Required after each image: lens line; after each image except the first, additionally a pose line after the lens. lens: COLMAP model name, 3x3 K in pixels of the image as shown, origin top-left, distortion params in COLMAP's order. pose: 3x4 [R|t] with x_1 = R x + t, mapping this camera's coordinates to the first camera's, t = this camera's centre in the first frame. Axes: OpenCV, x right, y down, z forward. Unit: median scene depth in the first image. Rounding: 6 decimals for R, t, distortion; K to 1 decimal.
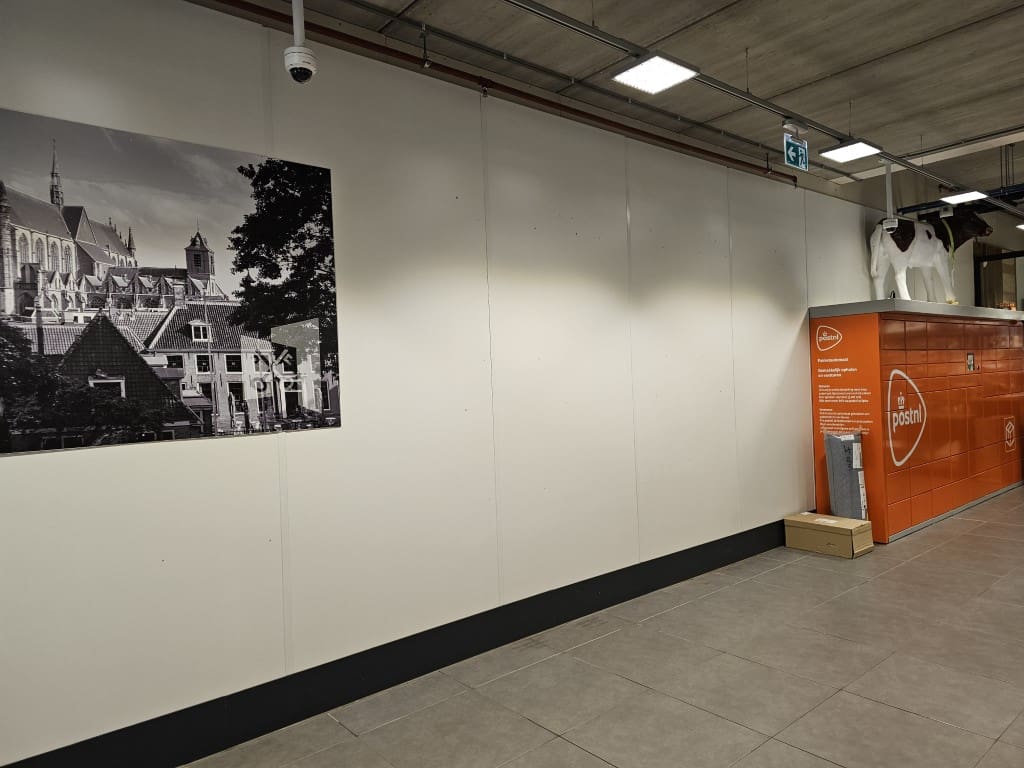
lens RADIAL K [[691.4, 0, 512.0], [0, 691.4, 384.0], [0, 0, 1]] dist [0.125273, -0.089886]
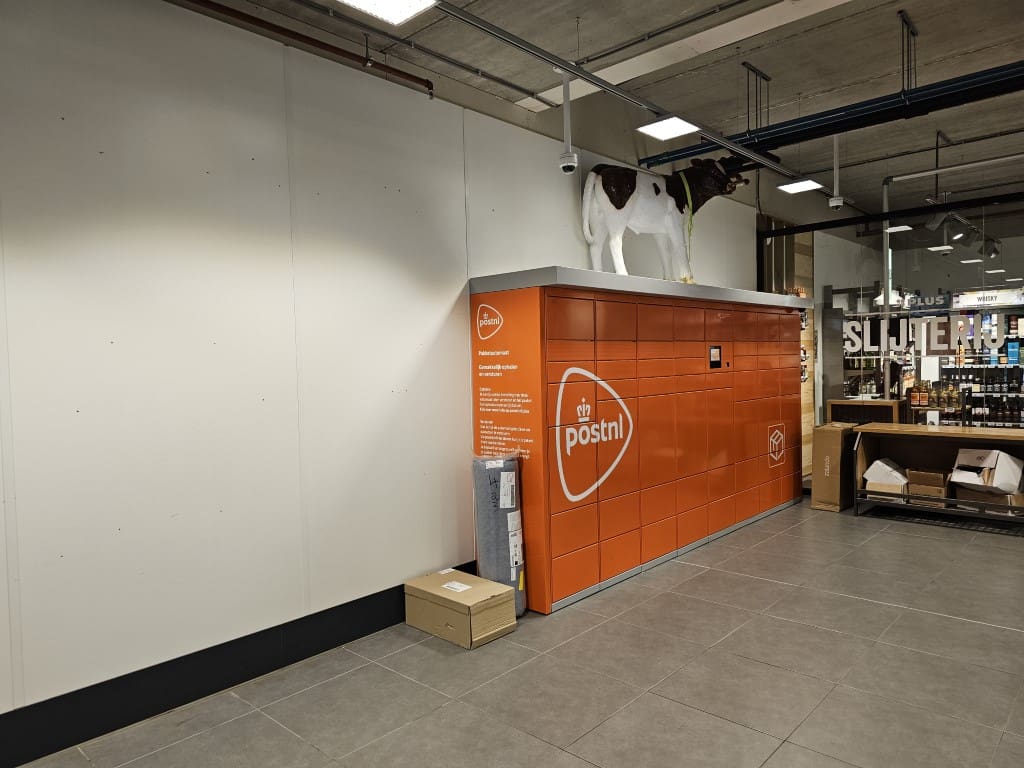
lens RADIAL K [[683.1, 0, 452.8], [0, 683.1, 387.4], [0, 0, 1]] dist [0.161156, -0.270856]
pose [[0.997398, 0.010854, 0.071264, 0.358505], [-0.012620, 0.999623, 0.024371, -0.015111], [-0.070973, -0.025207, 0.997160, 0.308344]]
